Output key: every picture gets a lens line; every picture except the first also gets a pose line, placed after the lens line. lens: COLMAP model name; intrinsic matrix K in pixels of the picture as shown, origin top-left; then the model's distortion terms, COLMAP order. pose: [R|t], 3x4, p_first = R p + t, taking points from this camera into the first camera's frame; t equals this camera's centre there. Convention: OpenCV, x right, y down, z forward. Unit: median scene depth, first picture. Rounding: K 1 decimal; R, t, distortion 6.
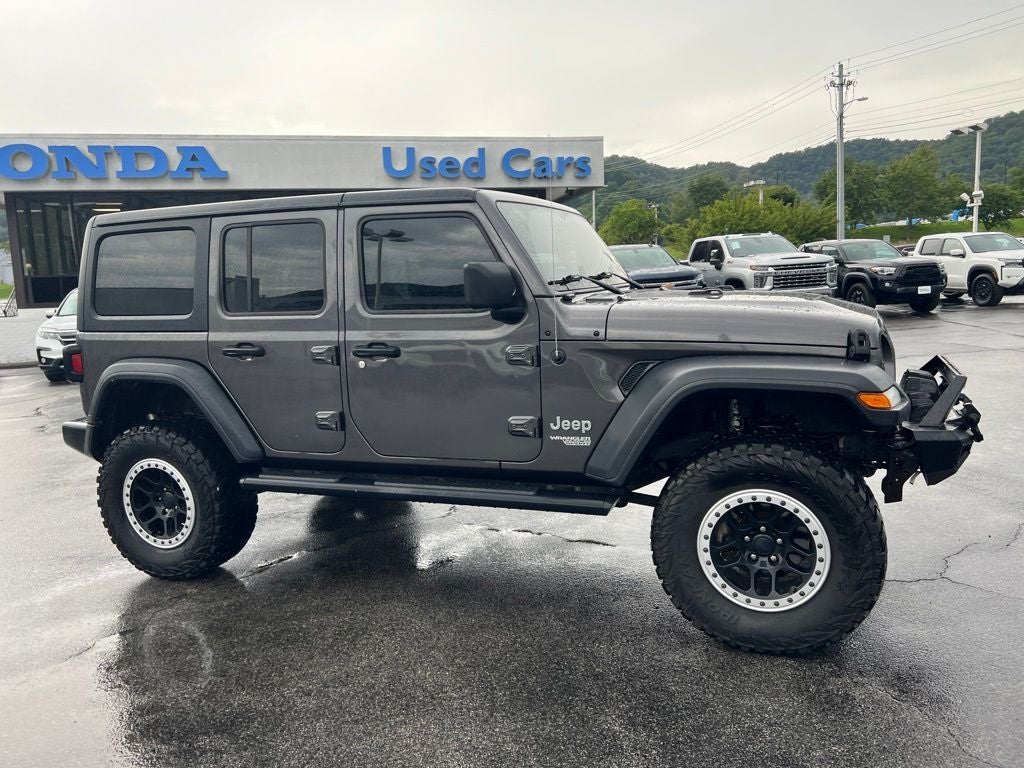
lens RADIAL K [[766.8, 0, 520.3], [0, 766.8, 388.1], [0, 0, 1]] dist [0.052810, -0.056642]
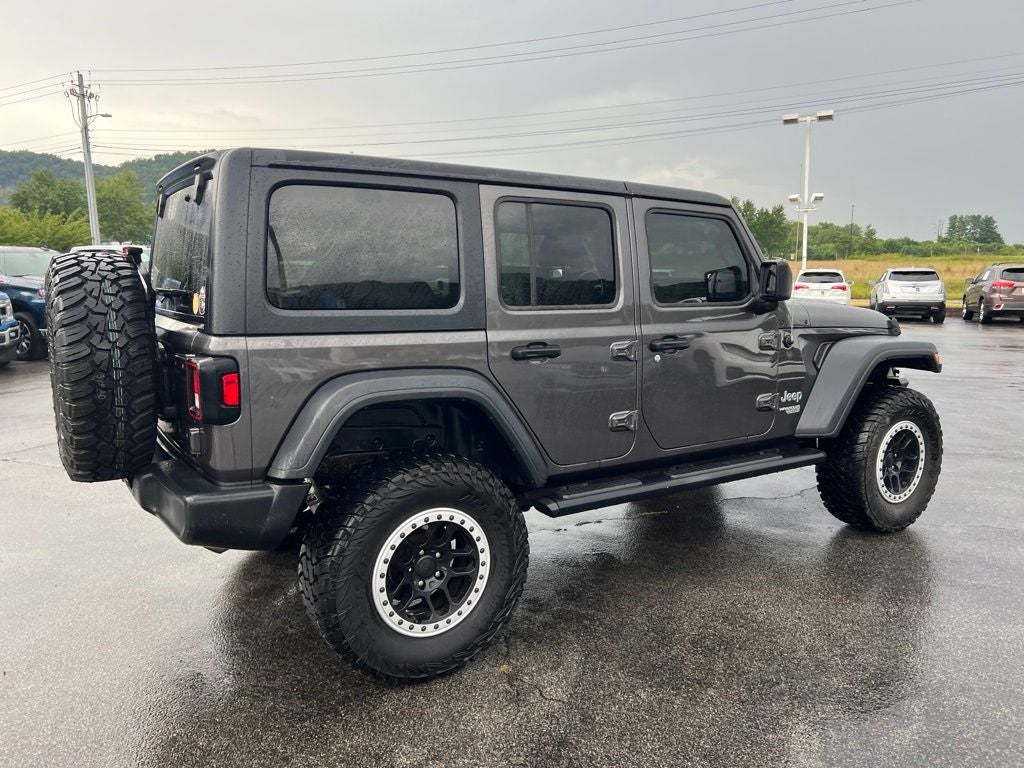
lens RADIAL K [[766.4, 0, 523.7], [0, 766.4, 381.8], [0, 0, 1]] dist [0.052655, -0.055210]
pose [[0.576618, -0.062894, 0.814590, -1.027717], [0.094131, 0.995507, 0.010231, -0.025541], [-0.811573, 0.070779, 0.579948, 0.533465]]
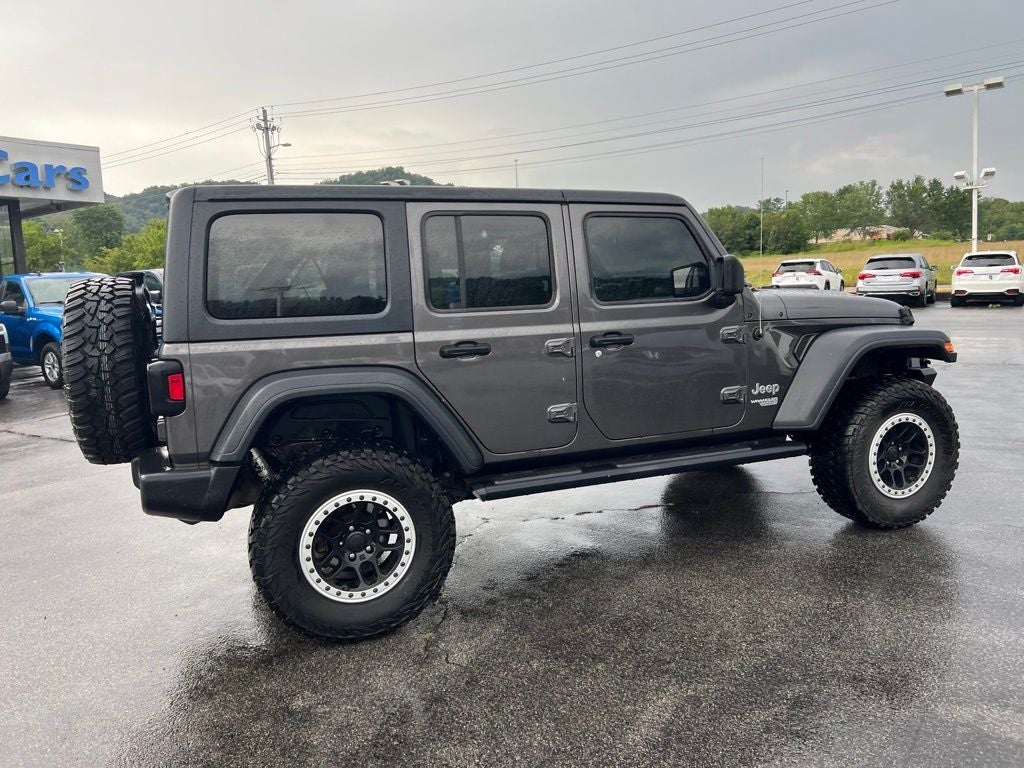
lens RADIAL K [[766.4, 0, 523.7], [0, 766.4, 372.3], [0, 0, 1]] dist [0.052655, -0.055210]
pose [[0.734092, -0.064215, 0.676007, -0.911308], [0.108060, 0.993880, -0.022935, 0.006044], [-0.670396, 0.089886, 0.736539, 0.289171]]
